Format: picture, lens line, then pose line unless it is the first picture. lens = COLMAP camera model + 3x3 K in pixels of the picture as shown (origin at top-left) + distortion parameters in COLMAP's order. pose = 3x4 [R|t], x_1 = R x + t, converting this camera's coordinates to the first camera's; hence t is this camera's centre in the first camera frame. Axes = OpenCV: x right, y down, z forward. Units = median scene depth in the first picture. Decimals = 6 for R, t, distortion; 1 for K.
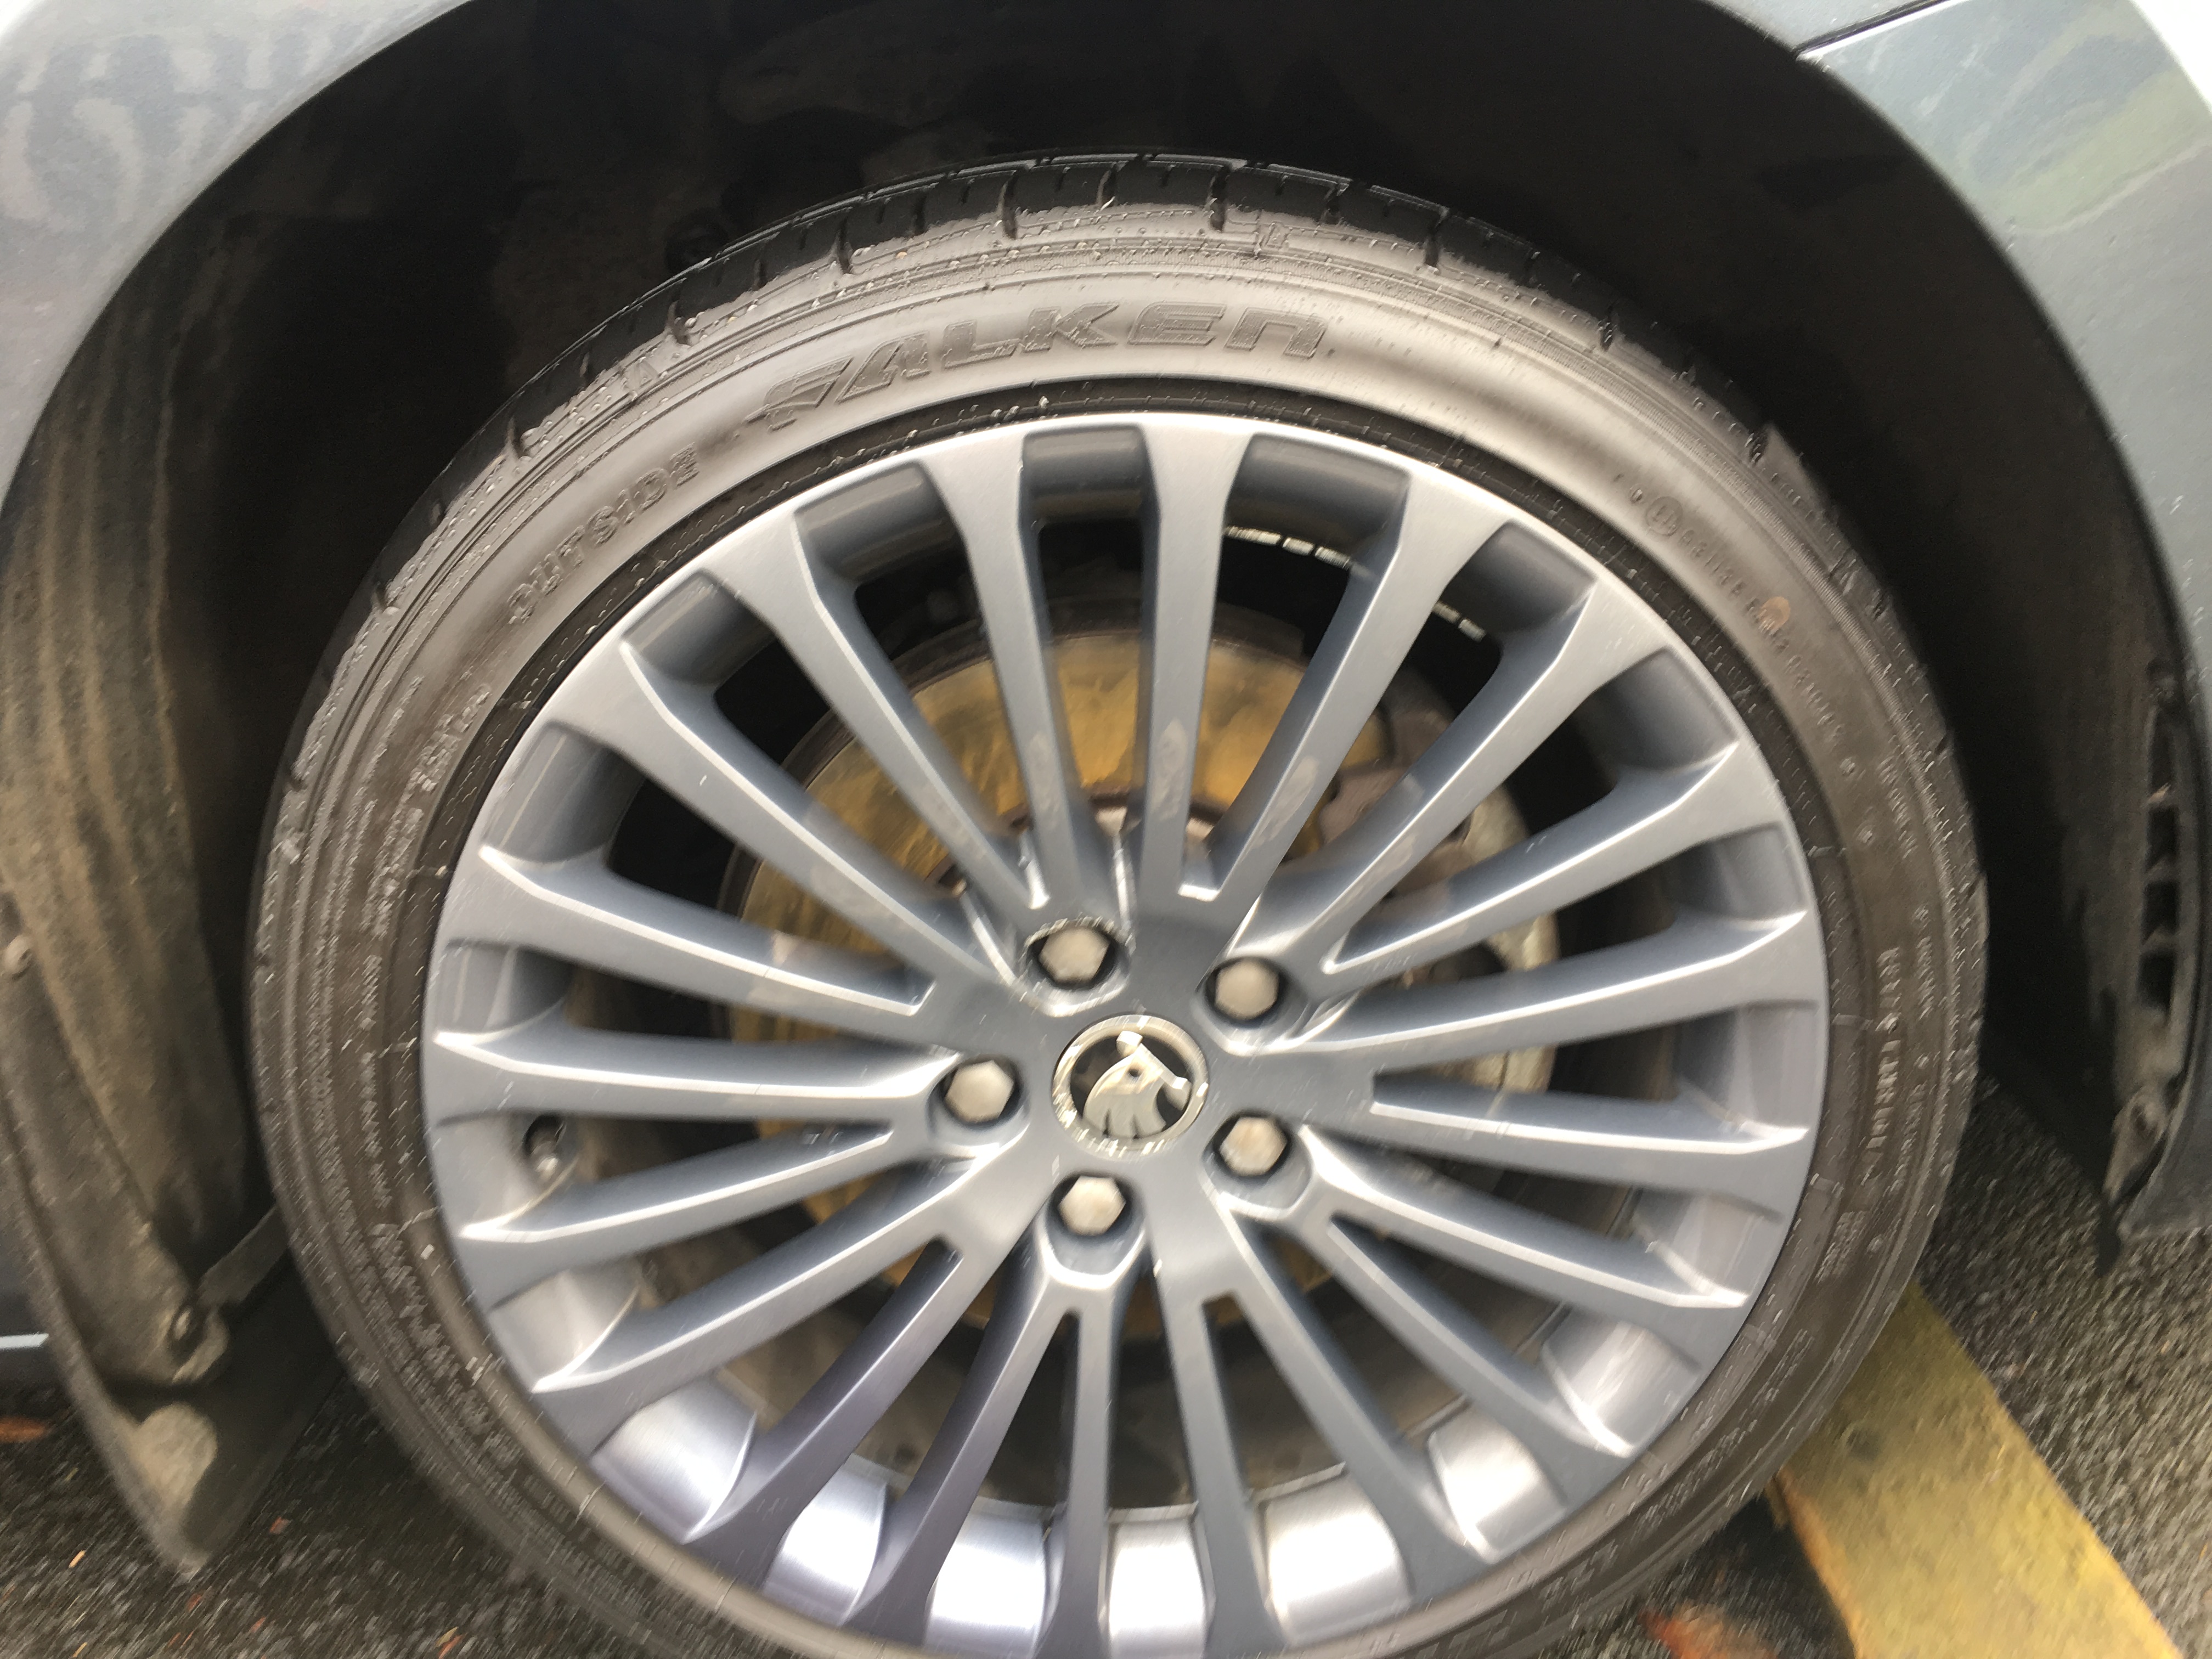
lens RADIAL K [[1882.2, 0, 1106.0], [0, 1882.2, 829.5], [0, 0, 1]] dist [-0.002710, -0.001238]
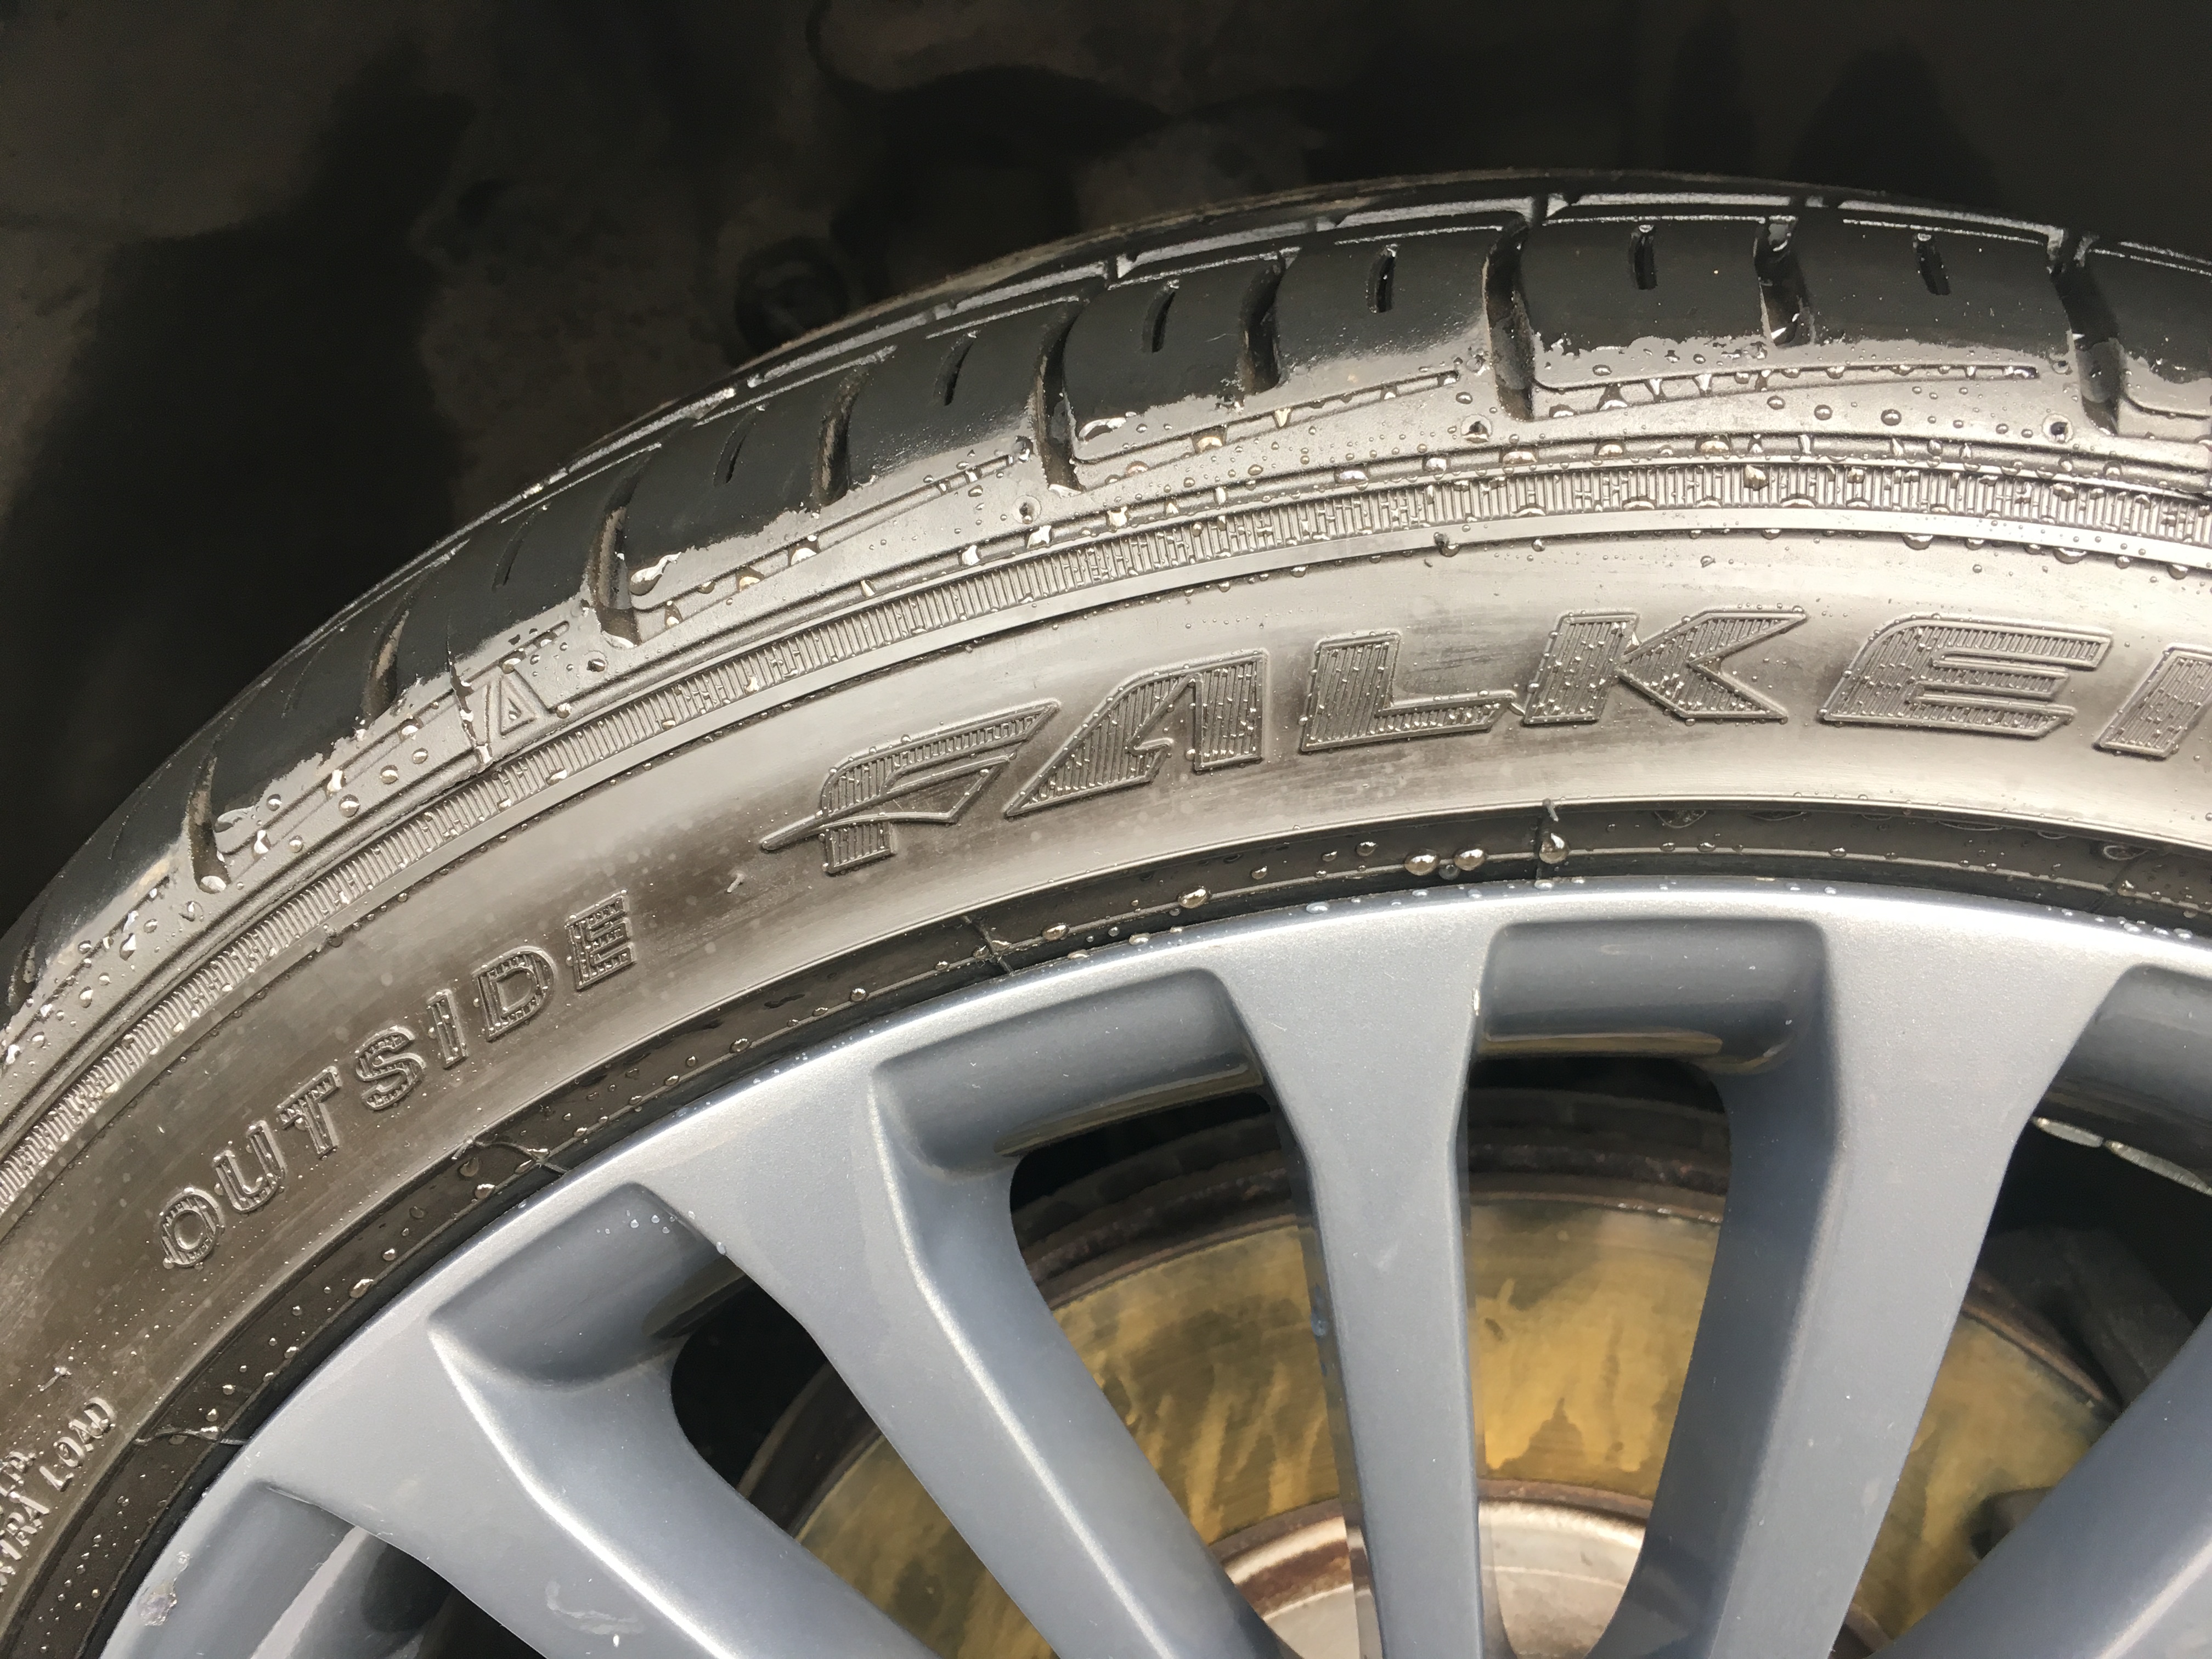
lens RADIAL K [[2087.5, 0, 1106.0], [0, 2087.5, 829.5], [0, 0, 1]] dist [0.068495, -0.222113]
pose [[0.994384, 0.072506, -0.077099, -0.090826], [-0.075268, 0.996599, -0.033537, -0.211205], [0.074406, 0.039152, 0.996459, 0.584688]]
